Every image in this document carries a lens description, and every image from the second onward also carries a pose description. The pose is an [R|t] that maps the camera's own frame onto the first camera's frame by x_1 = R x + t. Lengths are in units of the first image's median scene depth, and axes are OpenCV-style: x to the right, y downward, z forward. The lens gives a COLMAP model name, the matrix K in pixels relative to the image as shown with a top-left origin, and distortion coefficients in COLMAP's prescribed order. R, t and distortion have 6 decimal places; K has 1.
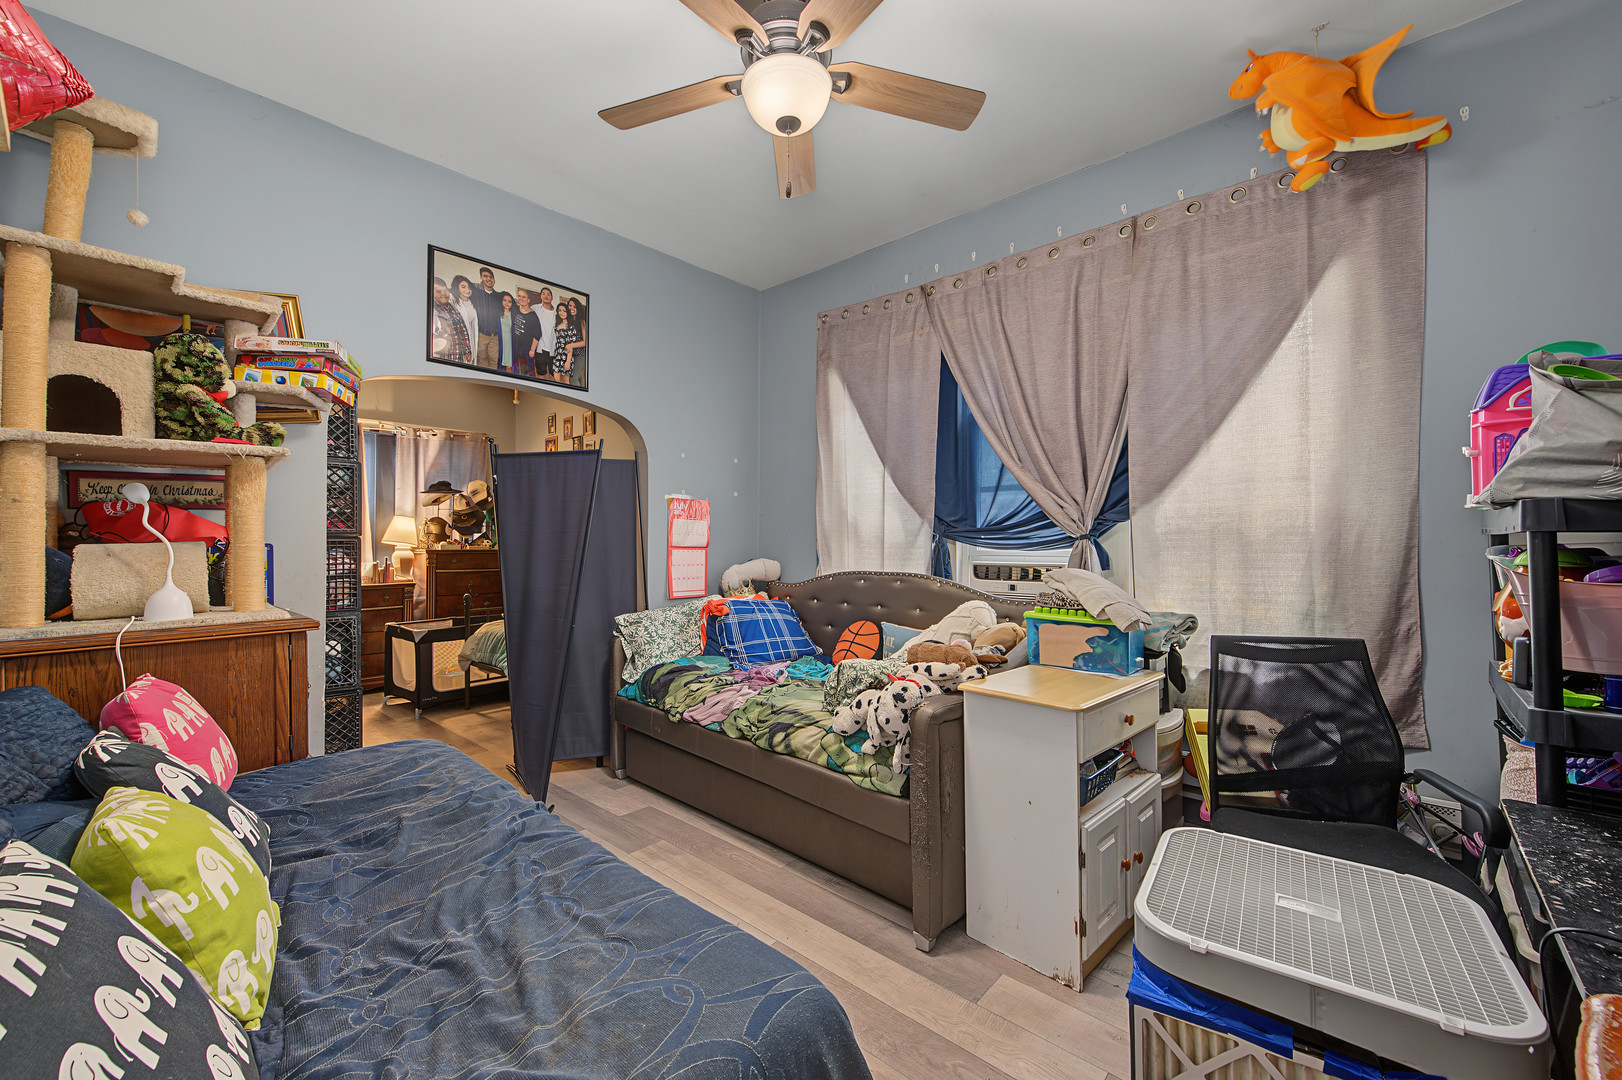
lens RADIAL K [[639.0, 0, 803.2], [0, 639.0, 534.9], [0, 0, 1]] dist [0.006062, -0.000120]
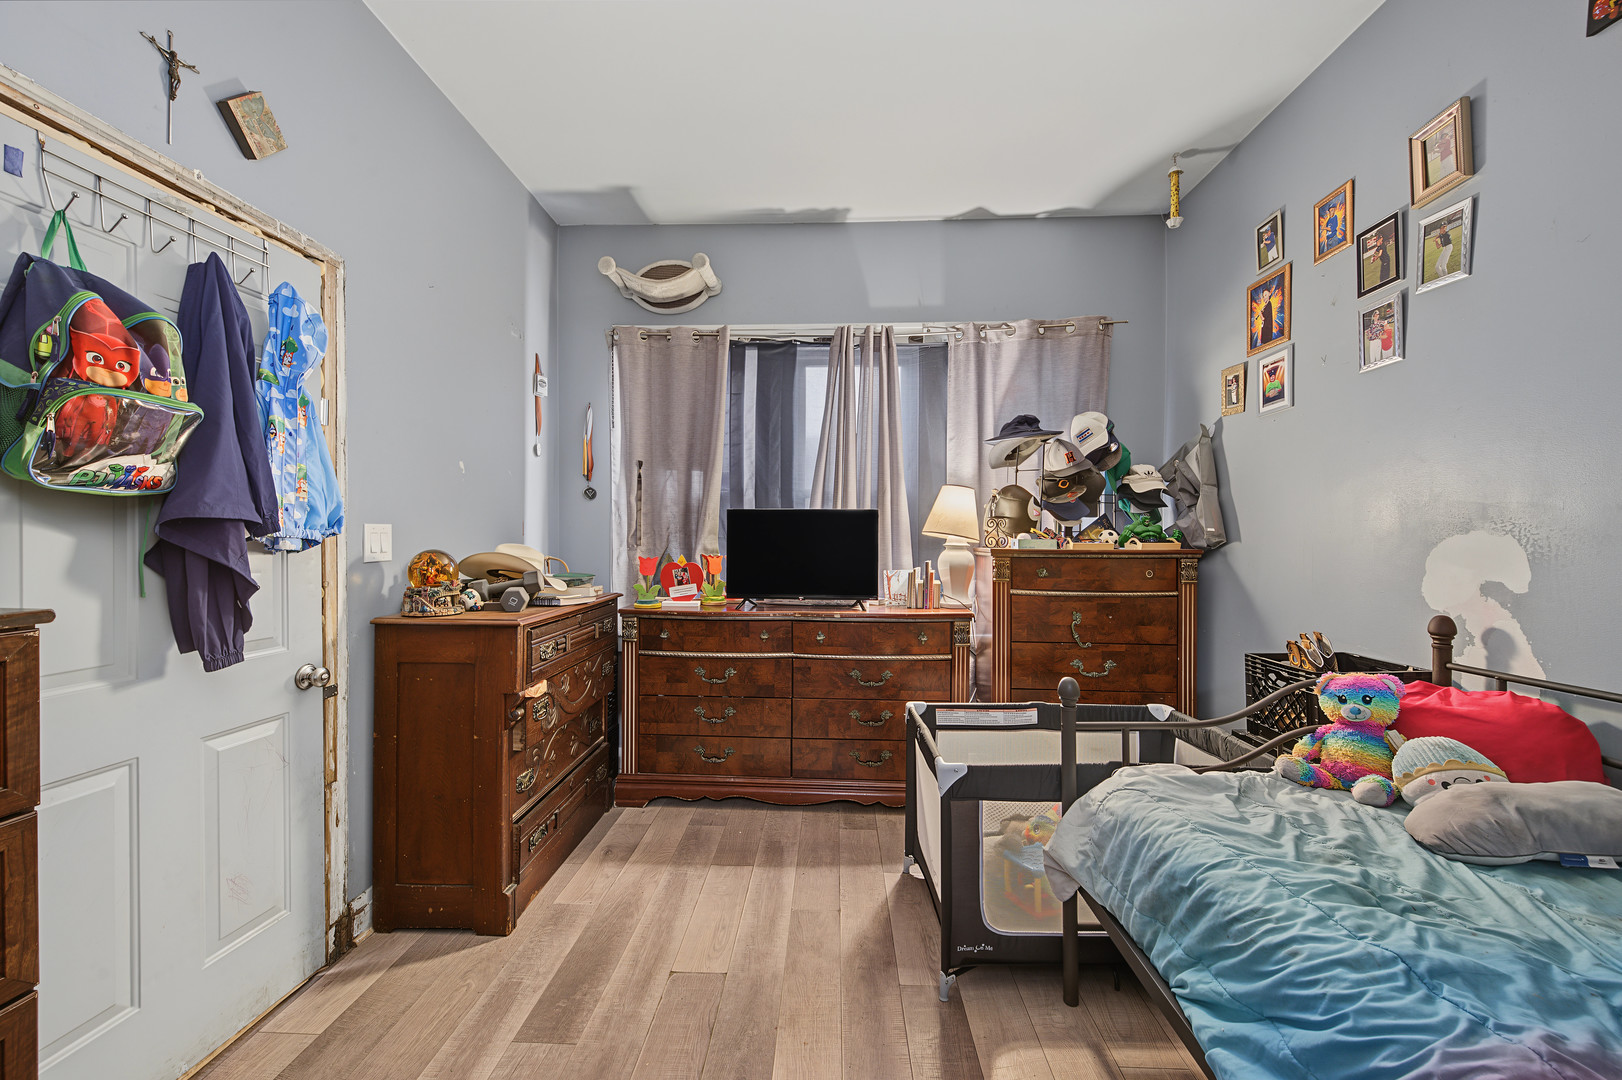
lens RADIAL K [[639.0, 0, 809.7], [0, 639.0, 543.4], [0, 0, 1]] dist [0.006062, -0.000120]
pose [[0.646656, 0.003678, -0.762773, -0.283611], [0.003983, 0.999958, 0.008198, 0.013569], [0.762771, -0.008339, 0.646615, 0.538302]]
